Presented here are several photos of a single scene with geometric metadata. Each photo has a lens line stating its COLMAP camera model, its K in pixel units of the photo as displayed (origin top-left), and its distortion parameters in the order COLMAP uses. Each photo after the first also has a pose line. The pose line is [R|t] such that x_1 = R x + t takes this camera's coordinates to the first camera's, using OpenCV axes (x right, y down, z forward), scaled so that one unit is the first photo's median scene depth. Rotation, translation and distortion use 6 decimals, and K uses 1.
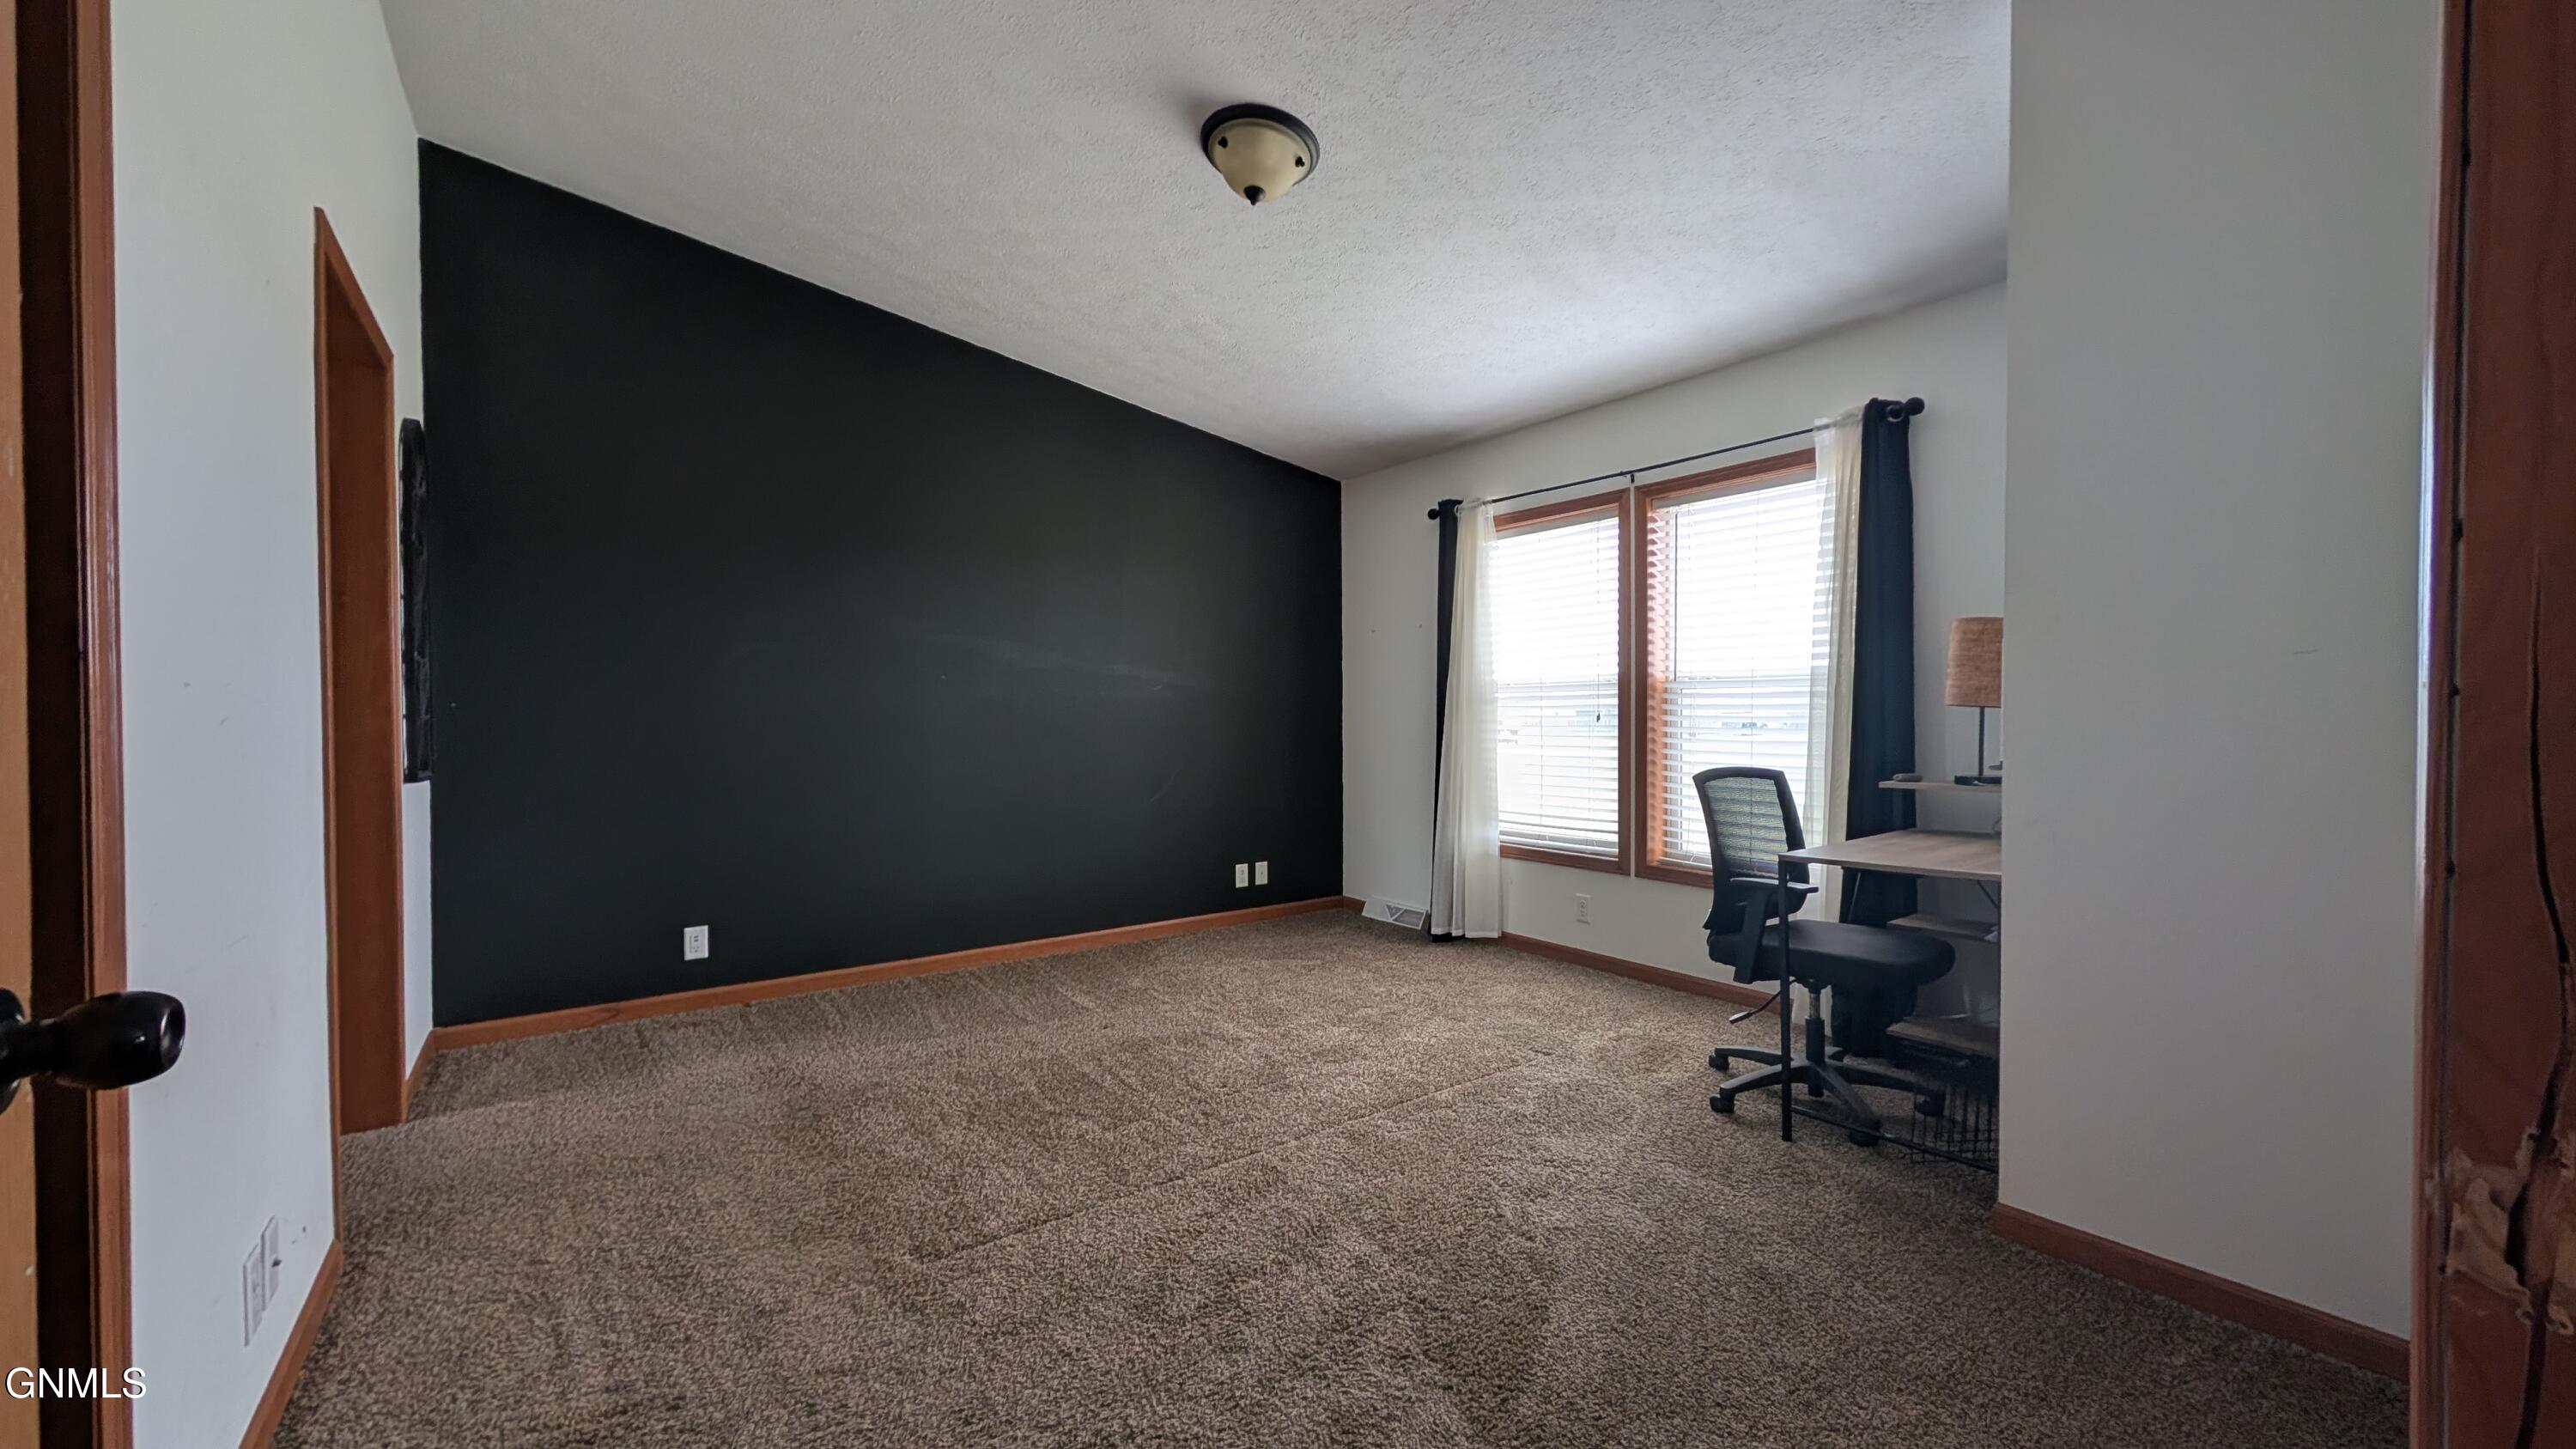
lens RADIAL K [[966.7, 0, 1294.2], [0, 966.7, 730.0], [0, 0, 1]] dist [-0.000784, 0.000415]
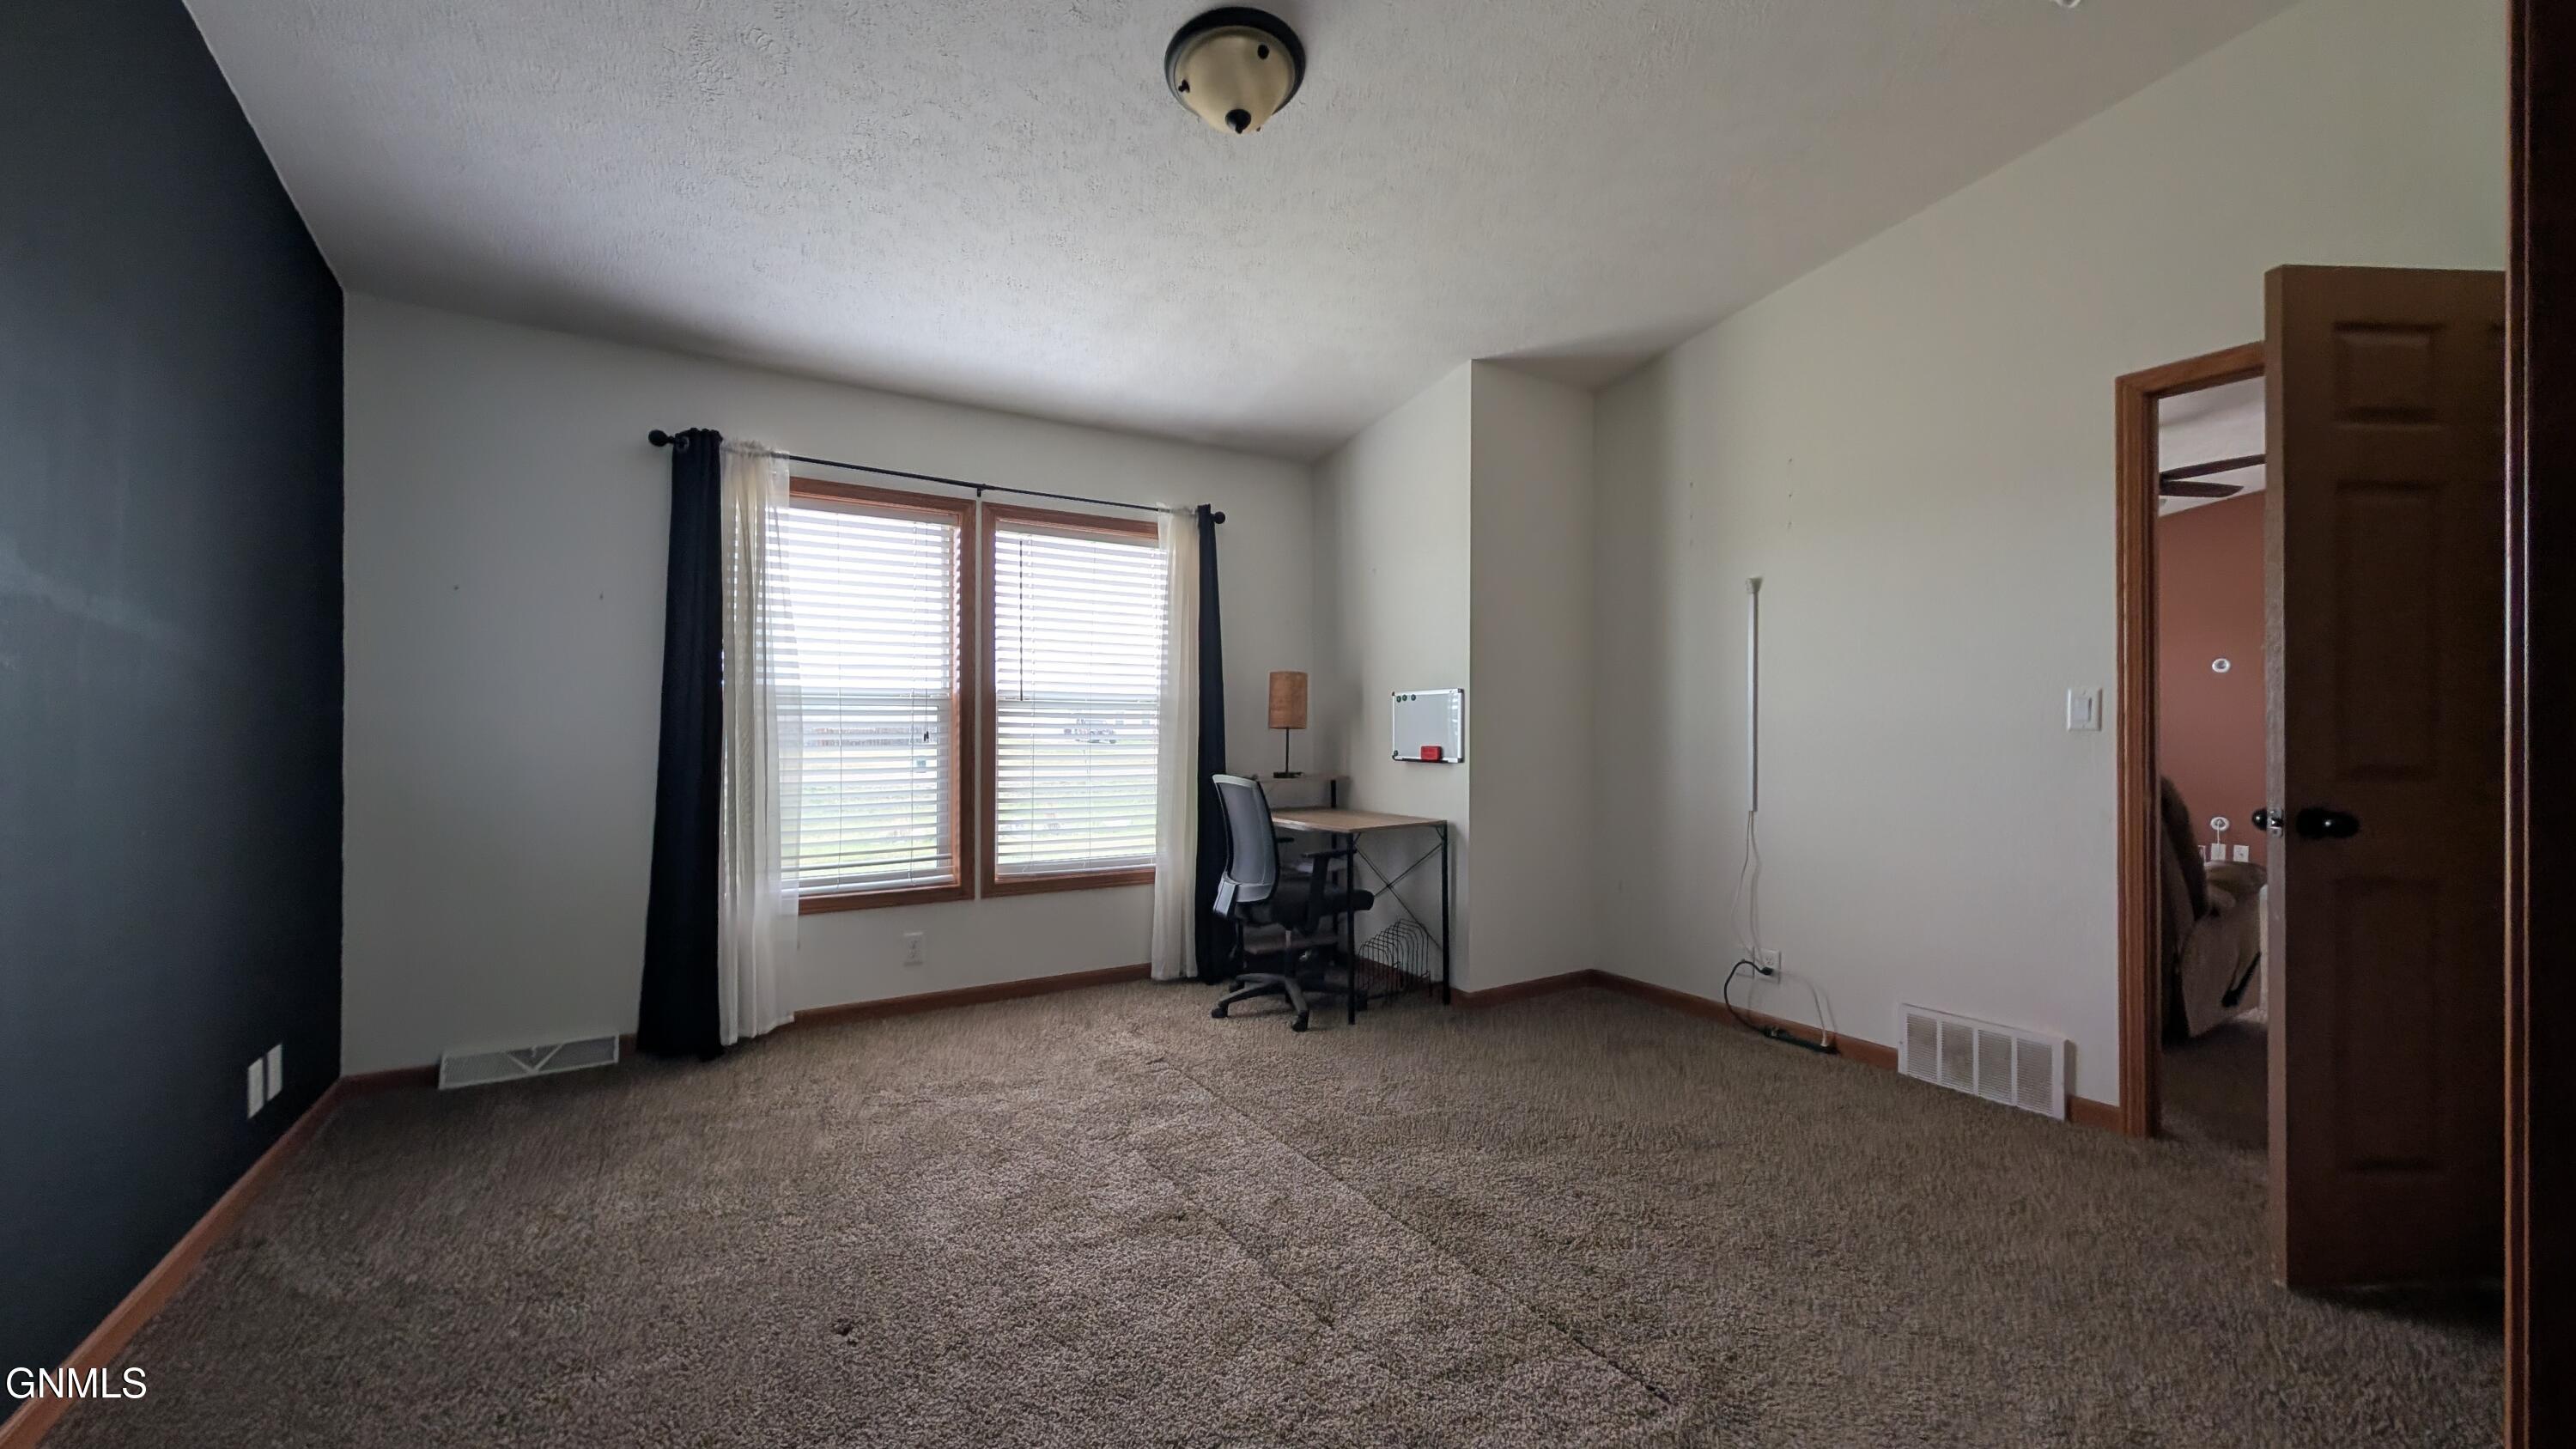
lens RADIAL K [[966.7, 0, 1296.4], [0, 966.7, 719.3], [0, 0, 1]] dist [-0.000784, 0.000415]
pose [[0.076726, 0.012842, 0.996970, -0.591015], [0.014359, 0.999799, -0.013983, -0.010957], [-0.996949, 0.015388, 0.076526, 0.595560]]
